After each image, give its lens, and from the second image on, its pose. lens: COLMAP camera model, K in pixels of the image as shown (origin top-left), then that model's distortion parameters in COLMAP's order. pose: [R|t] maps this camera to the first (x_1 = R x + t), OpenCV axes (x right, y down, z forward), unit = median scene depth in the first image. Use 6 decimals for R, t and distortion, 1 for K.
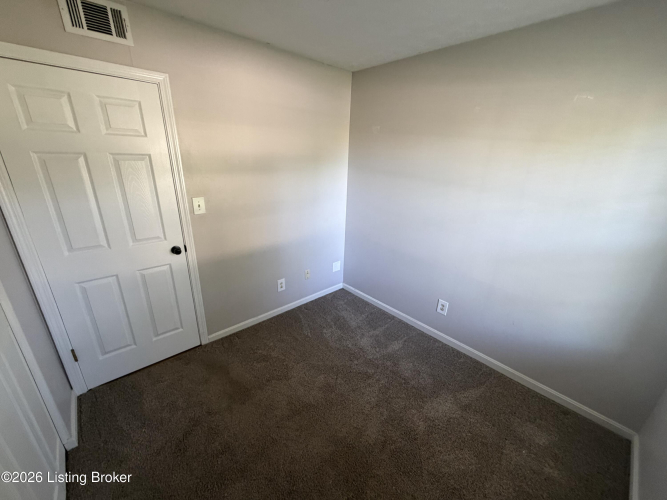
lens RADIAL K [[264.5, 0, 333.5], [0, 264.5, 250.0], [0, 0, 1]] dist [0.000881, -0.000284]
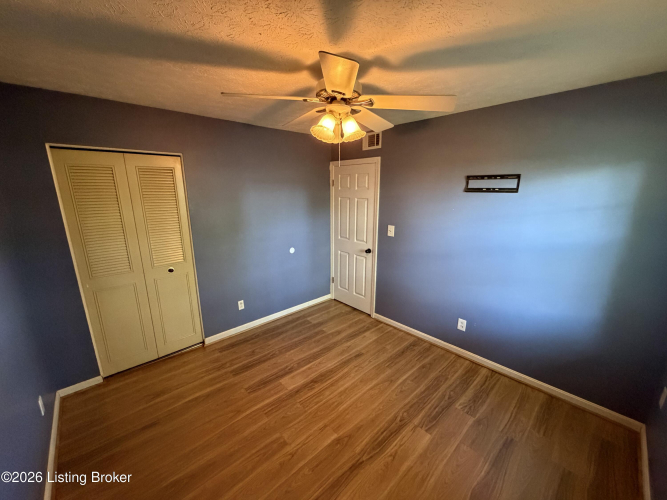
lens RADIAL K [[264.5, 0, 333.5], [0, 264.5, 250.0], [0, 0, 1]] dist [0.000881, -0.000284]
pose [[0.012850, 0.190712, -0.981562, 1.165765], [-0.339226, 0.924258, 0.175137, -0.242746], [0.940617, 0.330721, 0.076571, 0.657953]]
